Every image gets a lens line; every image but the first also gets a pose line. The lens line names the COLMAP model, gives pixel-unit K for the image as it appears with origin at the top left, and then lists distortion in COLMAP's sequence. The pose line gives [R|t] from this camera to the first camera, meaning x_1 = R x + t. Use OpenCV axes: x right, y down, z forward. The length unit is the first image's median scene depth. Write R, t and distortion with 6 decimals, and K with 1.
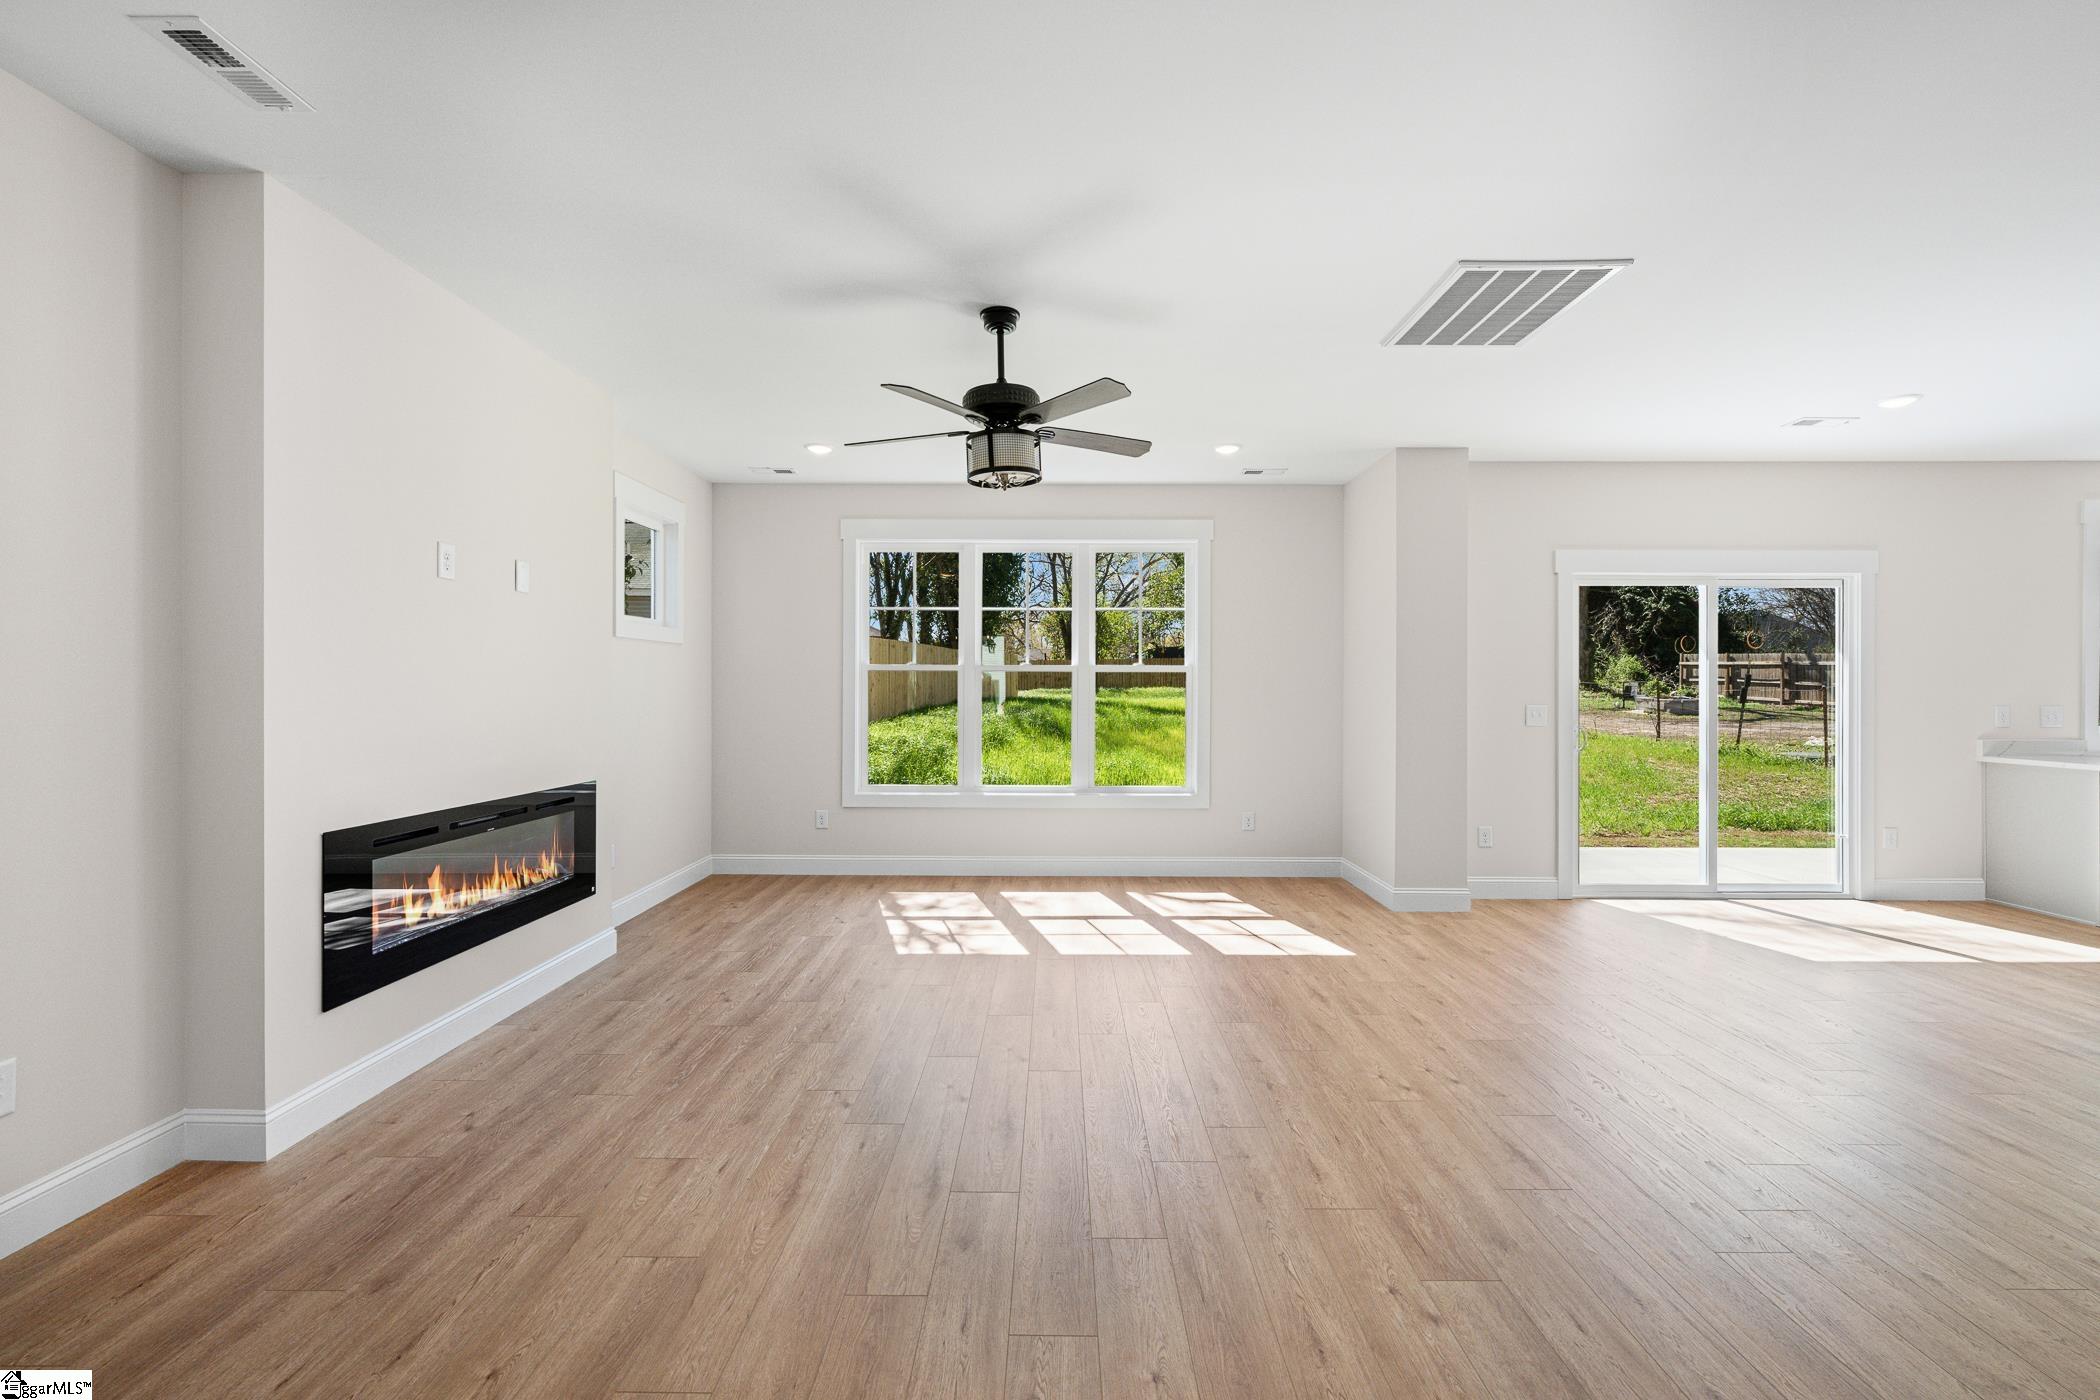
lens RADIAL K [[834.3, 0, 1061.3], [0, 834.3, 689.5], [0, 0, 1]] dist [0.018669, -0.000327]
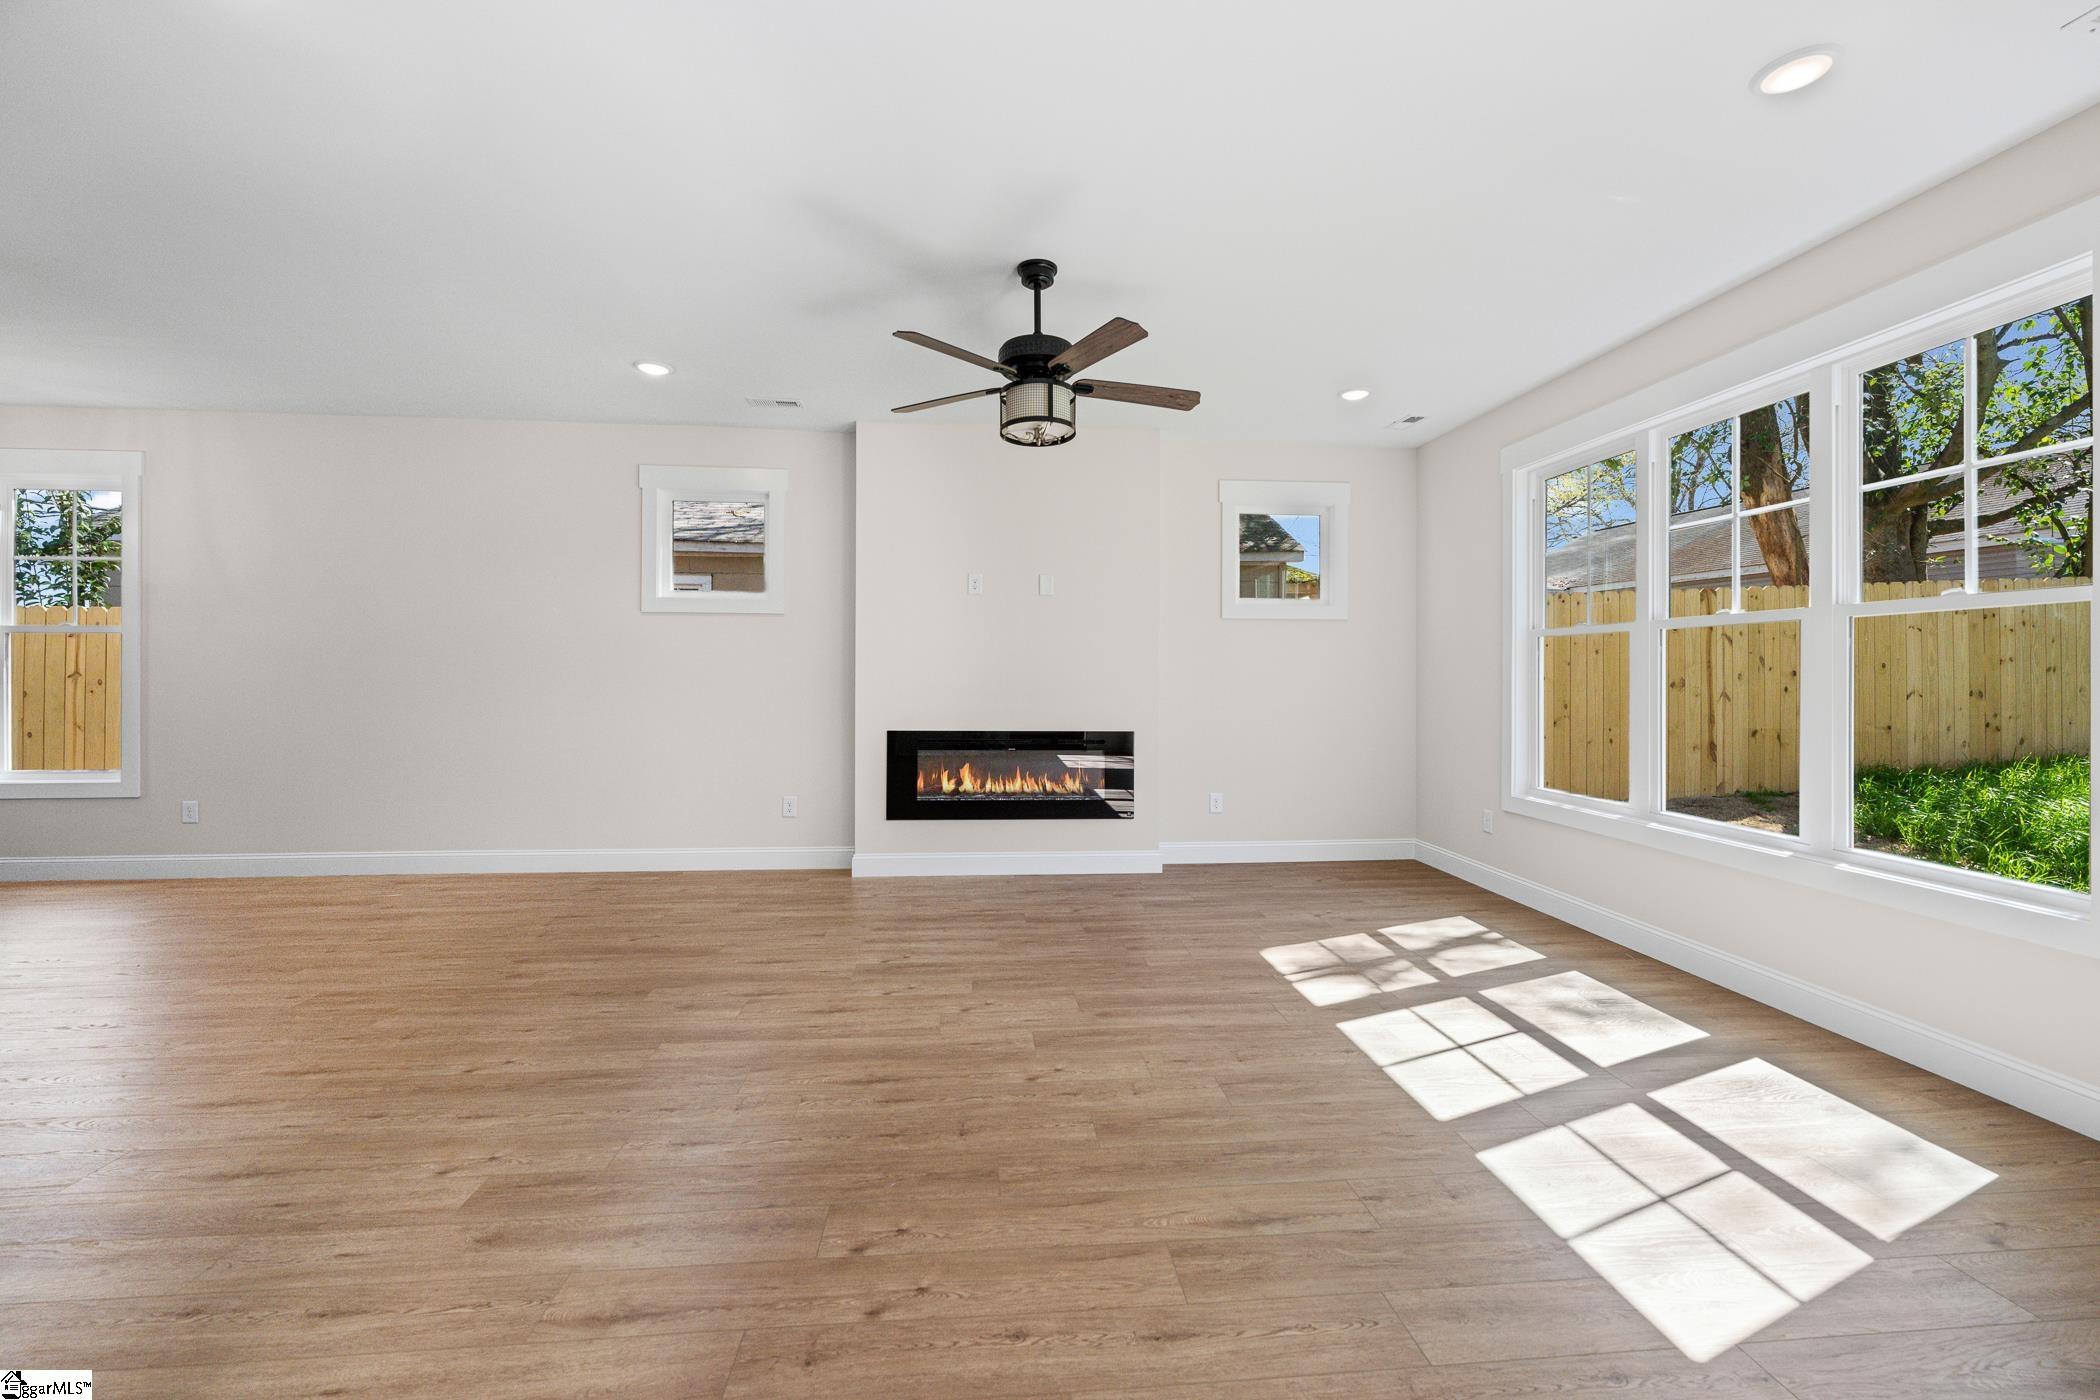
lens RADIAL K [[848.3, 0, 1079.0], [0, 848.3, 658.4], [0, 0, 1]] dist [-0.006954, 0.001838]
pose [[0.110424, -0.031580, -0.993383, 0.986257], [-0.003954, 0.999473, -0.032214, 0.048216], [0.993877, 0.007485, 0.110241, 1.004500]]
